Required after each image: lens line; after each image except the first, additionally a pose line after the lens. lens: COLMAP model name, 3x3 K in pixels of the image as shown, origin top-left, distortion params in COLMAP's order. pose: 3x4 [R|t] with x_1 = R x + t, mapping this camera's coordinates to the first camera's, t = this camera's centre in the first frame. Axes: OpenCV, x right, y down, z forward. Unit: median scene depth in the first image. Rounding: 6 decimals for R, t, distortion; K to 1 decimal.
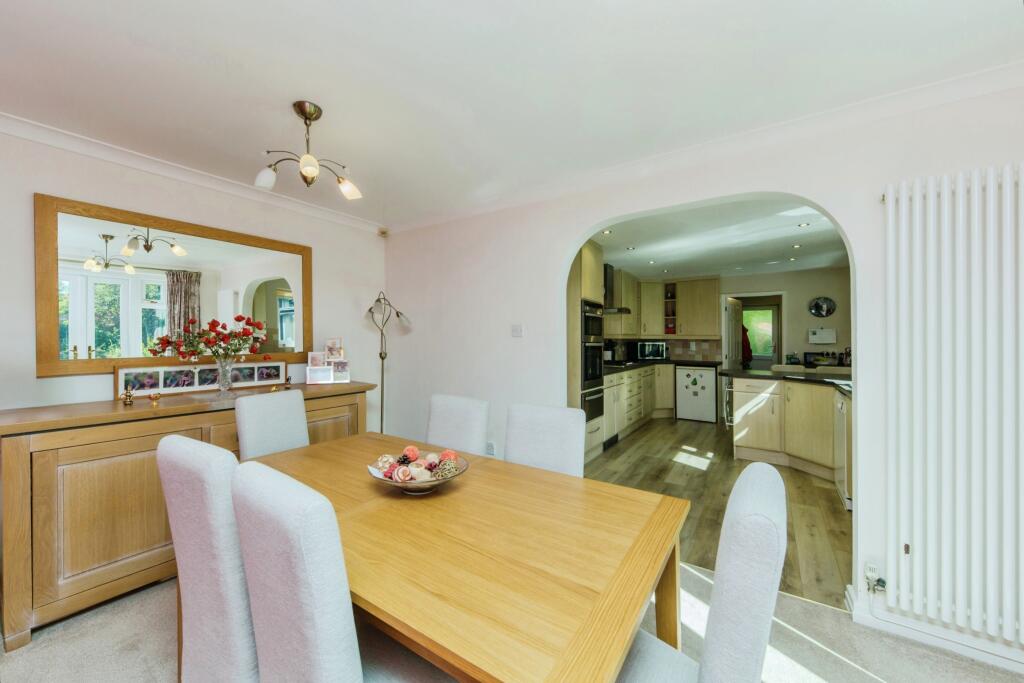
lens RADIAL K [[357.3, 0, 511.7], [0, 357.3, 338.0], [0, 0, 1]] dist [0.000644, 0.000013]
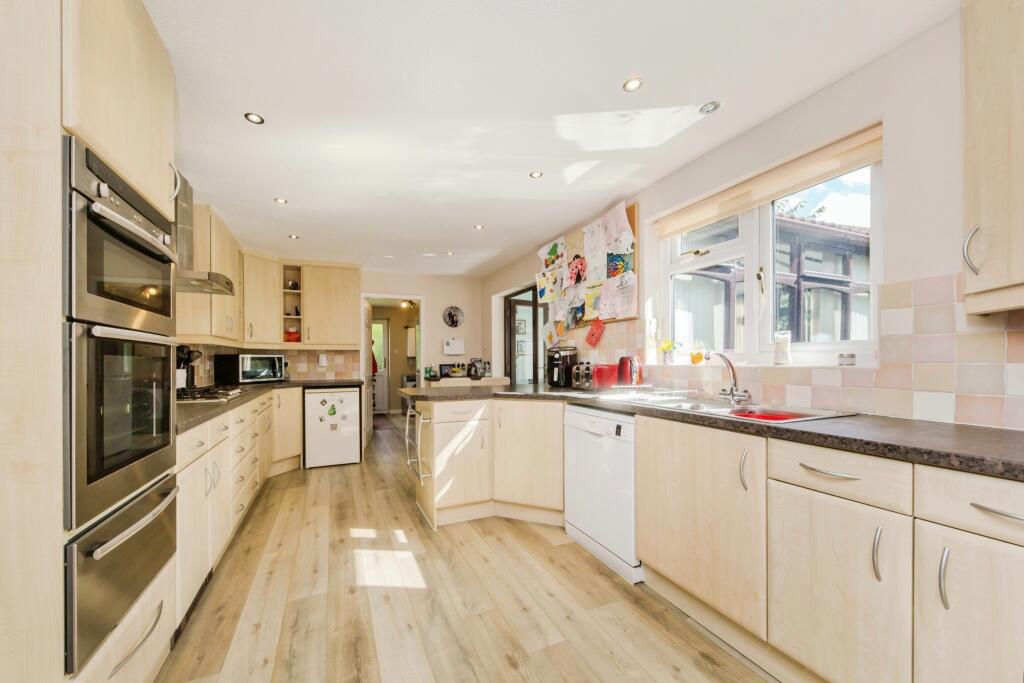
lens RADIAL K [[397.4, 0, 511.5], [0, 397.4, 351.6], [0, 0, 1]] dist [0.011854, 0.000061]
pose [[0.559442, 0.002494, 0.828866, 0.070498], [0.005077, 0.999966, -0.006435, 0.016906], [-0.828854, 0.007808, 0.559410, 0.308274]]
